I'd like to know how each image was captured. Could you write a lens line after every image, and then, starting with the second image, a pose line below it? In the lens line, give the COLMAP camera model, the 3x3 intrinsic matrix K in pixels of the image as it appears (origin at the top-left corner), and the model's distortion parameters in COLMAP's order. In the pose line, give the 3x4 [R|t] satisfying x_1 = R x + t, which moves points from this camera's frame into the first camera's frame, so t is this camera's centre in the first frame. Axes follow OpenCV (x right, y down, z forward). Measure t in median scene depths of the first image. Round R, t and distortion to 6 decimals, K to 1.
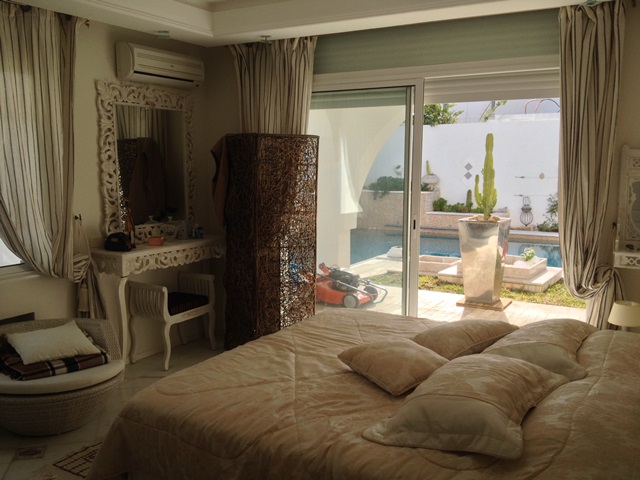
lens RADIAL K [[591.4, 0, 320.0], [0, 591.4, 240.0], [0, 0, 1]] dist [0.078801, -0.179528]
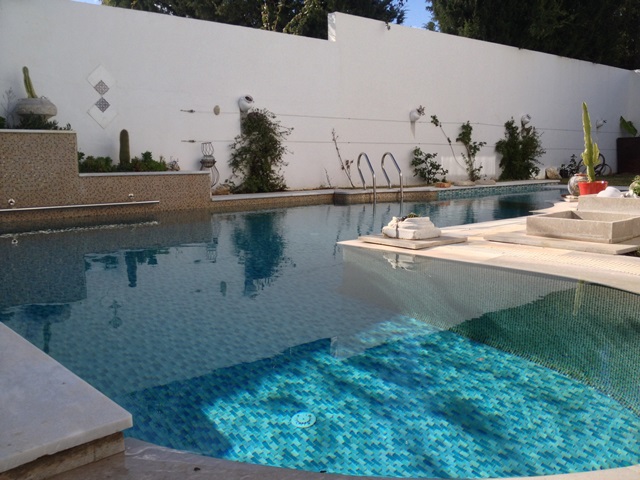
lens RADIAL K [[591.4, 0, 320.0], [0, 591.4, 240.0], [0, 0, 1]] dist [0.078801, -0.179528]
pose [[0.308099, -0.138970, 0.941150, -0.211918], [0.125165, 0.986595, 0.104706, -0.020290], [-0.943085, 0.085539, 0.321363, 0.657200]]
